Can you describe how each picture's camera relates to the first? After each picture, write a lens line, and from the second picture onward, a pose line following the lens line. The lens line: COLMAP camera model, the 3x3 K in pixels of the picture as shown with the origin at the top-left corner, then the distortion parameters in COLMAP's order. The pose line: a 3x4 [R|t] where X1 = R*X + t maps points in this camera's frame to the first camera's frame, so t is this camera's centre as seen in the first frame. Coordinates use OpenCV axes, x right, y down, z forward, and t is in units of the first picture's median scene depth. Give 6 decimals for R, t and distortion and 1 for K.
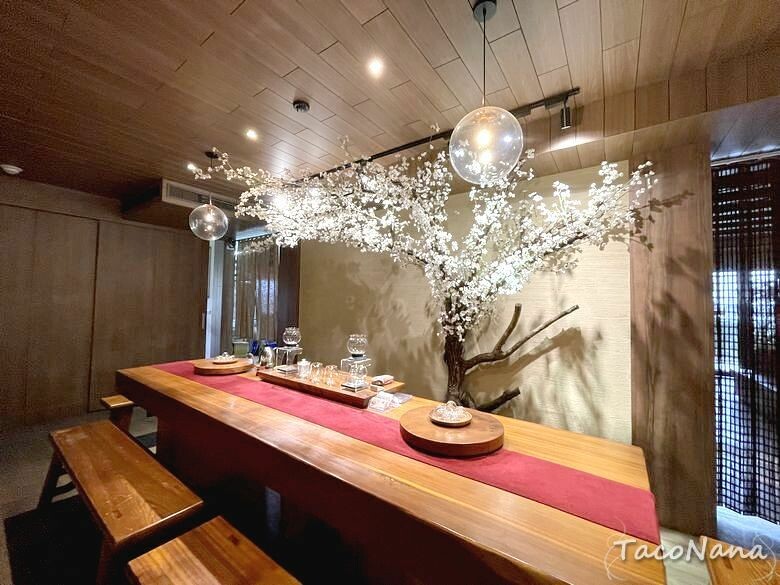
lens RADIAL K [[311.6, 0, 390.0], [0, 311.6, 292.5], [0, 0, 1]] dist [-0.000739, -0.000122]
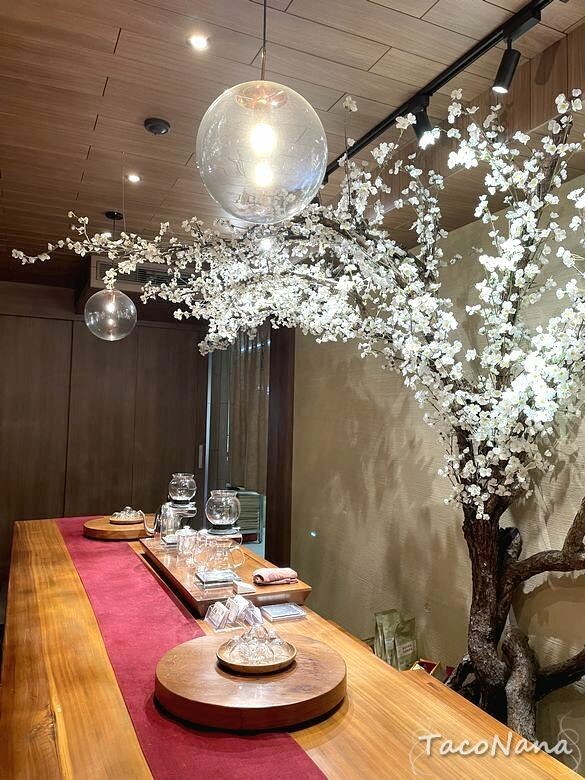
lens RADIAL K [[586.7, 0, 292.5], [0, 586.7, 390.0], [0, 0, 1]] dist [0.070097, -0.080091]
pose [[0.873244, -0.024951, -0.486645, 0.382421], [0.010645, 0.999427, -0.032140, -0.012383], [0.487168, 0.022886, 0.873009, 0.062232]]
